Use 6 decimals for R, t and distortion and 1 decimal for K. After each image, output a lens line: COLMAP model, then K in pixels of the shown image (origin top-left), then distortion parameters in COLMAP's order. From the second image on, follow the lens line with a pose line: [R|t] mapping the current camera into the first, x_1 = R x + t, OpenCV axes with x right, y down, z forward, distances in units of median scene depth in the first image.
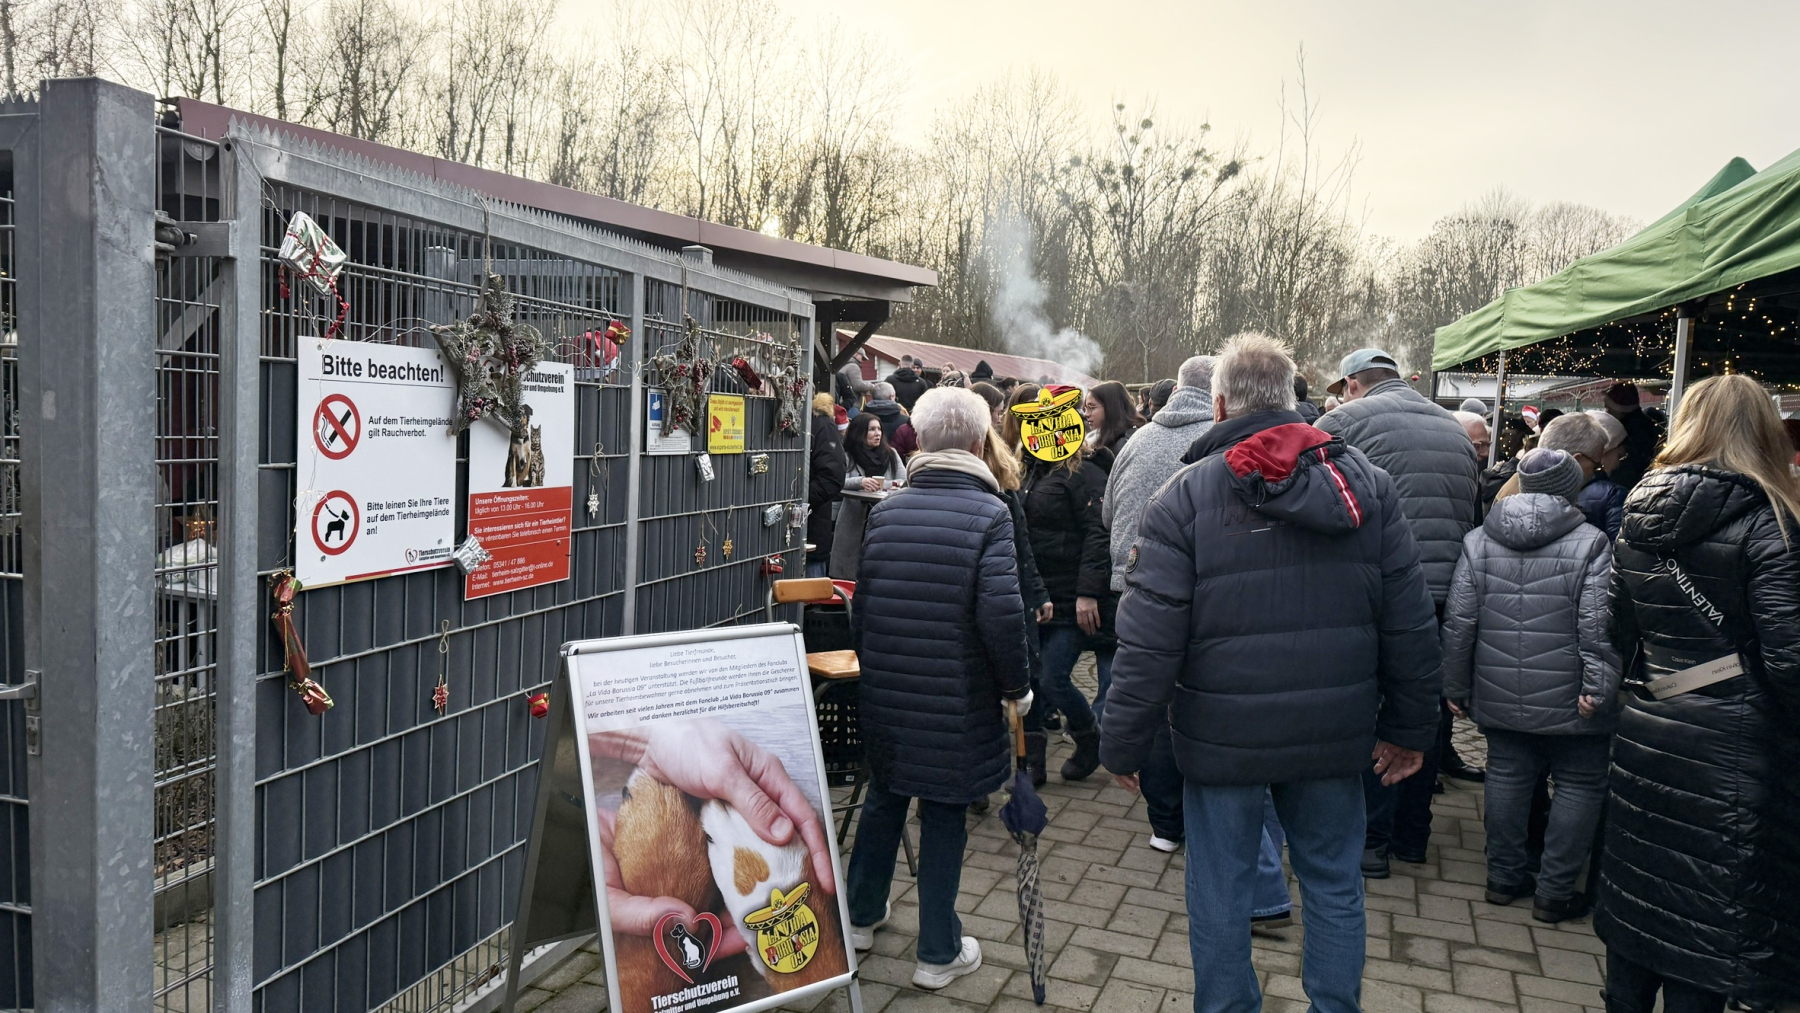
lens RADIAL K [[1259.5, 0, 900.0], [0, 1259.5, 506.5], [0, 0, 1]] dist [0.044166, -0.069418]
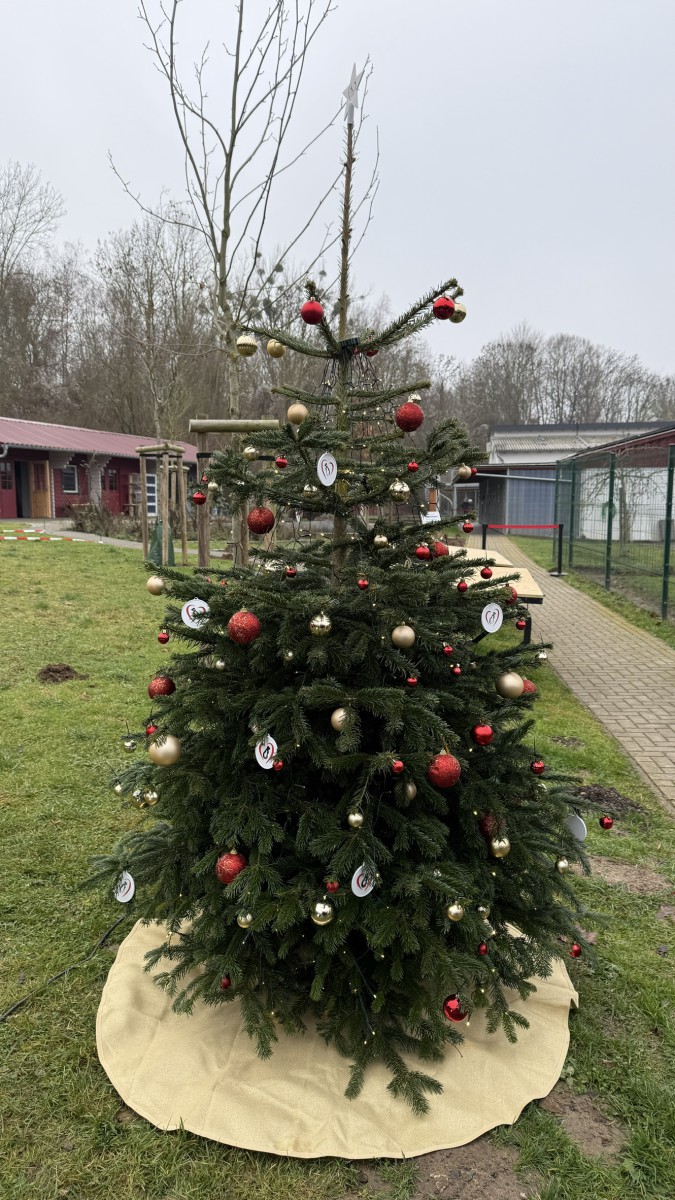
lens RADIAL K [[831.0, 0, 337.5], [0, 831.0, 600.0], [0, 0, 1]] dist [0.086576, -0.147360]
pose [[0.974701, -0.061015, 0.215021, 1.360348], [0.048171, 0.996755, 0.064484, -0.205575], [-0.218258, -0.052495, 0.974478, 3.238015]]
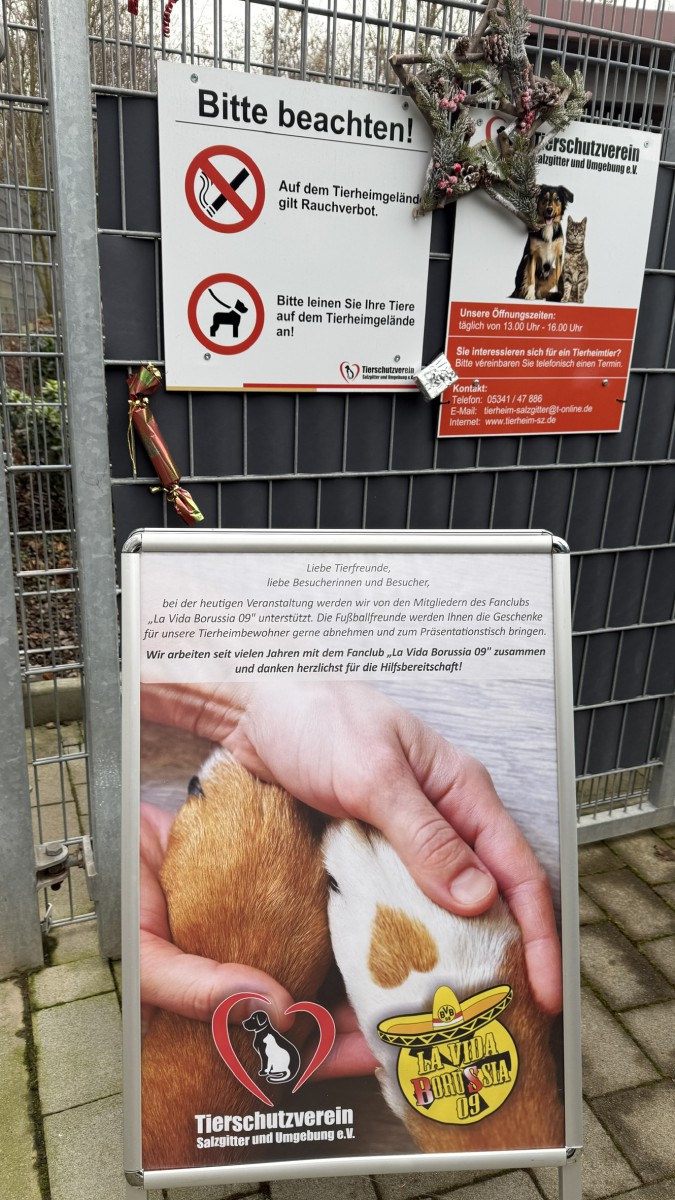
lens RADIAL K [[854.5, 0, 322.6], [0, 854.5, 603.4], [0, 0, 1]] dist [0.086704, -0.154482]
pose [[0.623250, 0.228656, -0.747848, 0.063185], [-0.064103, 0.968019, 0.242550, 0.047678], [0.779391, -0.103230, 0.617975, 0.570858]]
